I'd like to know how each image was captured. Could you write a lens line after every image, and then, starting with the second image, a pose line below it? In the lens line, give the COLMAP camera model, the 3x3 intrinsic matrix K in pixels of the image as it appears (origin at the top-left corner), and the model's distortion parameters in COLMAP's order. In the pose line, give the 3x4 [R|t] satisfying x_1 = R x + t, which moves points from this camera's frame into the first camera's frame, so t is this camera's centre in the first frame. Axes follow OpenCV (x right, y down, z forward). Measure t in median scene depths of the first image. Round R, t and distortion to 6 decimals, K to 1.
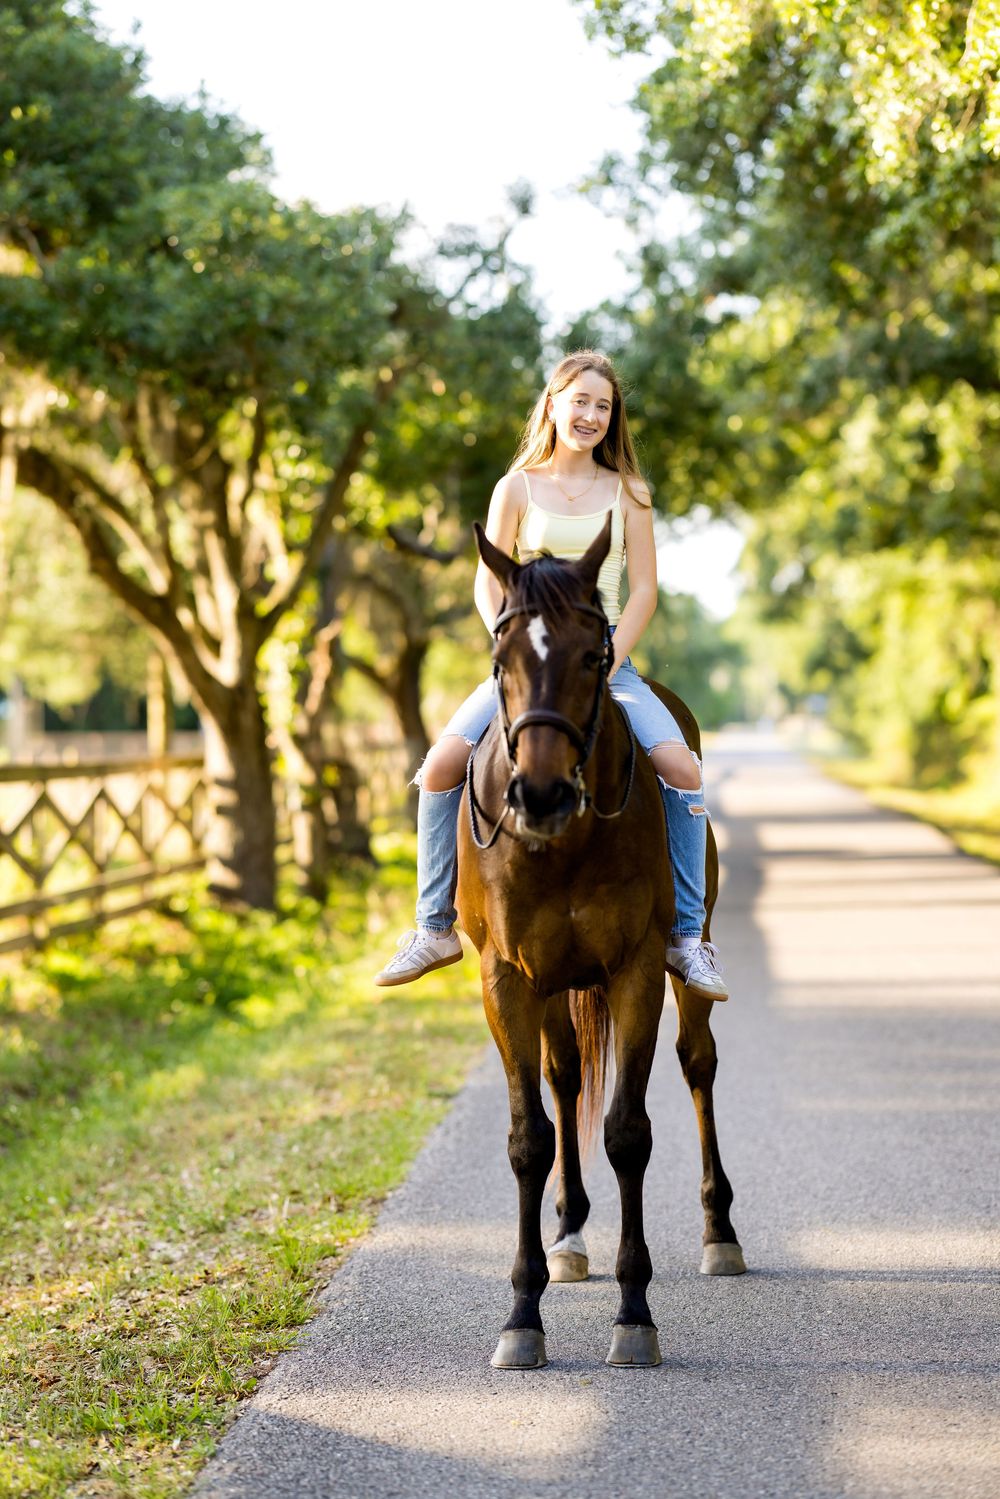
lens RADIAL K [[5939.7, 0, 500.0], [0, 5939.7, 749.5], [0, 0, 1]] dist [0.111346, 3.842247]
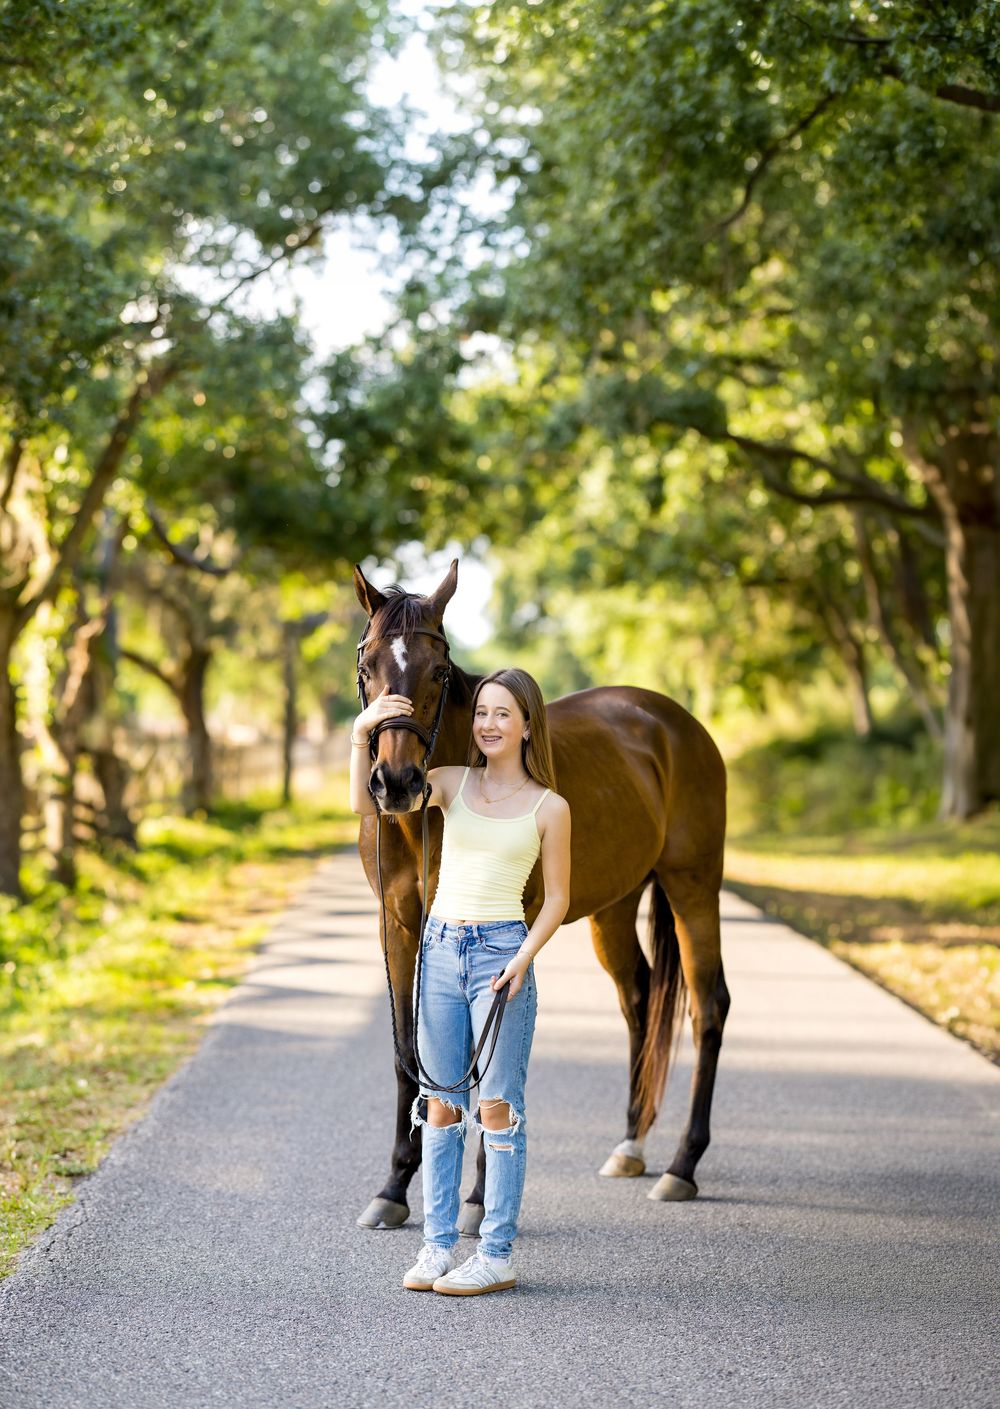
lens RADIAL K [[3567.5, 0, 500.0], [0, 3567.5, 704.5], [0, 0, 1]] dist [0.011867, 0.003684]
pose [[0.998189, 0.044919, 0.040010, 0.018256], [-0.044482, 0.998941, -0.011756, -0.002248], [-0.040496, 0.009955, 0.999130, 0.347435]]
